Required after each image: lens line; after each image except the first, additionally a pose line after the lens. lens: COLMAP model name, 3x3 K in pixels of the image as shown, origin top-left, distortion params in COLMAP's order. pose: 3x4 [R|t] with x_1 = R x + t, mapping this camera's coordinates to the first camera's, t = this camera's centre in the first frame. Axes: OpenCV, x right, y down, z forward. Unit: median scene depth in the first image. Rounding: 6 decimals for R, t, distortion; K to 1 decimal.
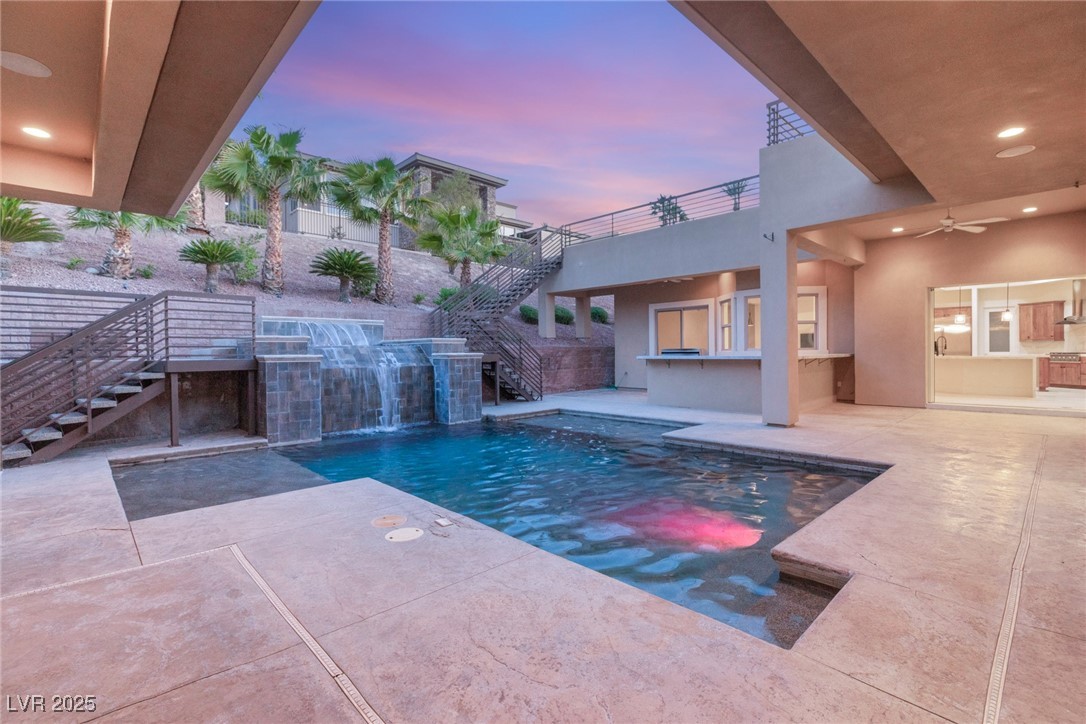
lens RADIAL K [[498.4, 0, 541.8], [0, 498.4, 363.2], [0, 0, 1]] dist [-0.005171, -0.000379]
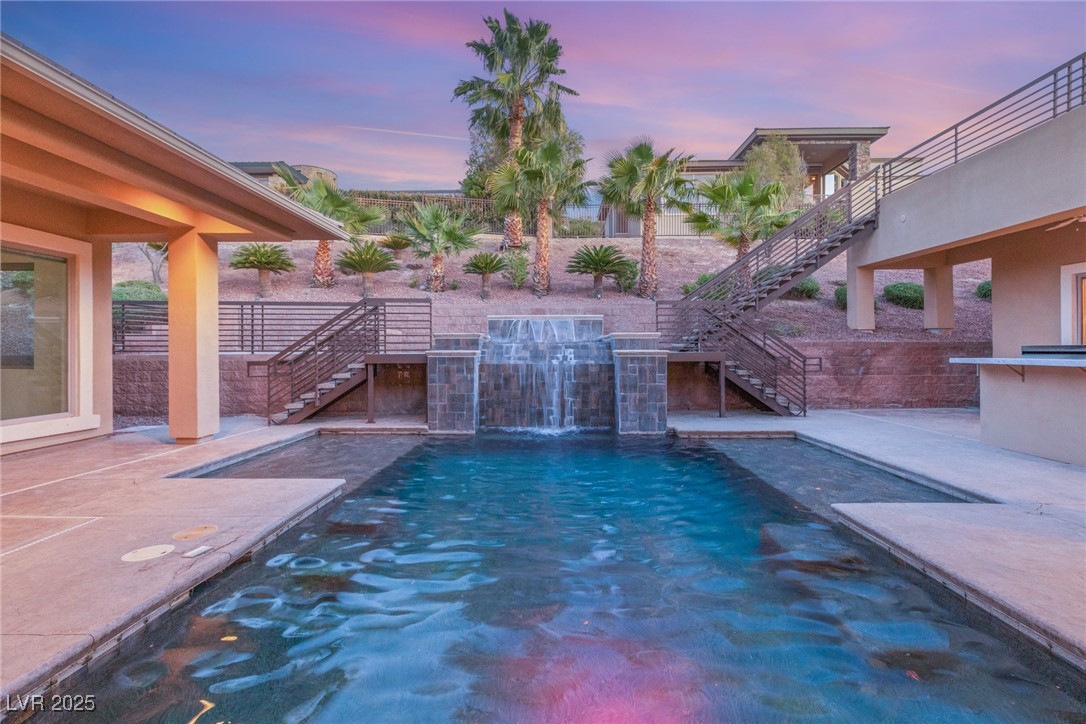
lens RADIAL K [[485.8, 0, 540.6], [0, 485.8, 350.2], [0, 0, 1]] dist [0.004512, 0.000277]
pose [[0.708336, 0.009009, -0.705817, 0.299358], [-0.021106, 0.999742, -0.008421, -0.009728], [0.705559, 0.020862, 0.708344, 0.310126]]
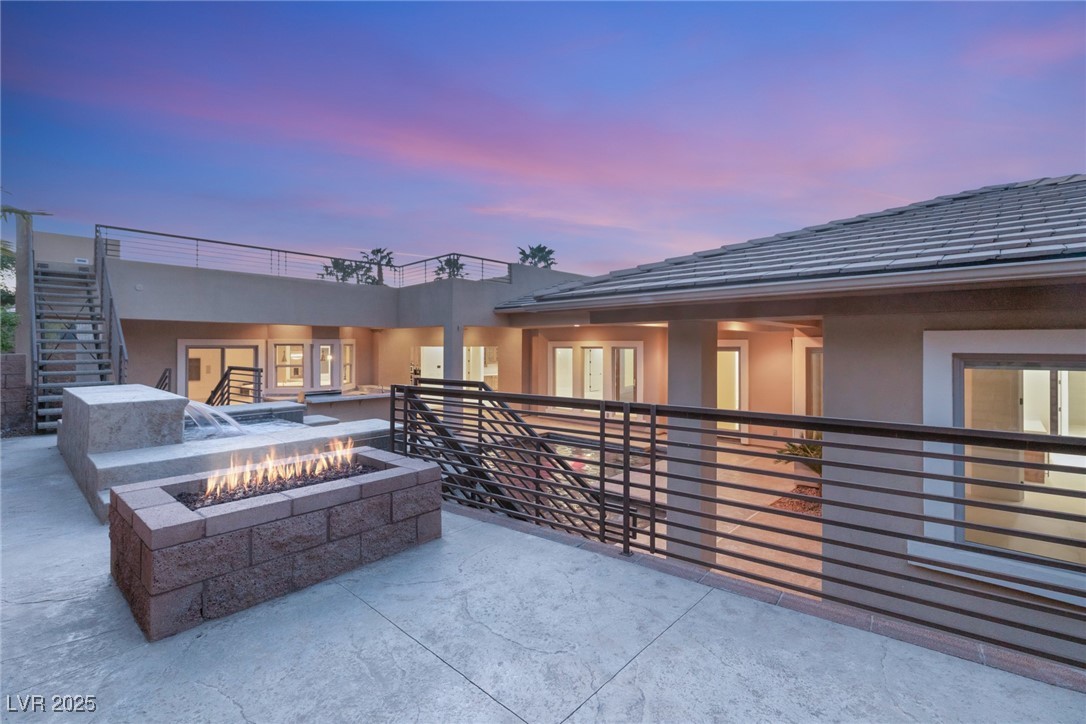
lens RADIAL K [[485.8, 0, 544.3], [0, 485.8, 353.7], [0, 0, 1]] dist [0.004512, 0.000277]
pose [[-0.079363, -0.000445, 0.996846, -1.085919], [0.022963, 0.999734, 0.002275, -0.126134], [-0.996581, 0.023072, -0.079331, 0.680786]]
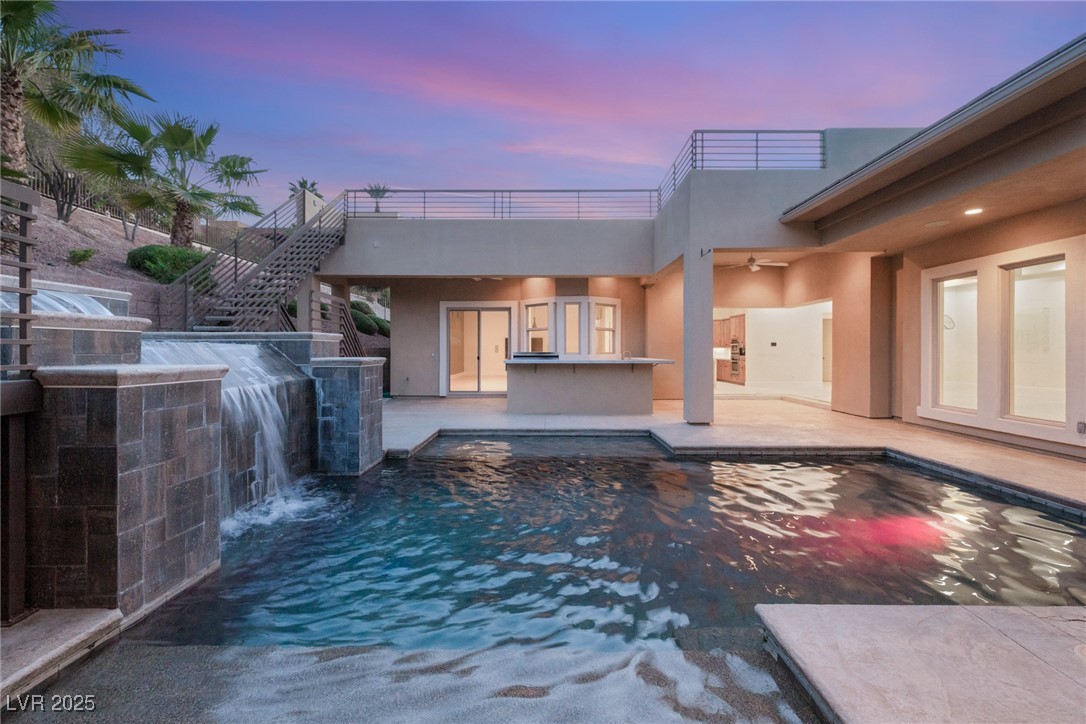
lens RADIAL K [[485.8, 0, 540.6], [0, 485.8, 356.1], [0, 0, 1]] dist [0.004512, 0.000277]
pose [[0.697110, 0.001457, 0.716963, -0.451835], [0.009167, 0.999898, -0.010944, -0.013610], [-0.716906, 0.014202, 0.697025, 0.418258]]
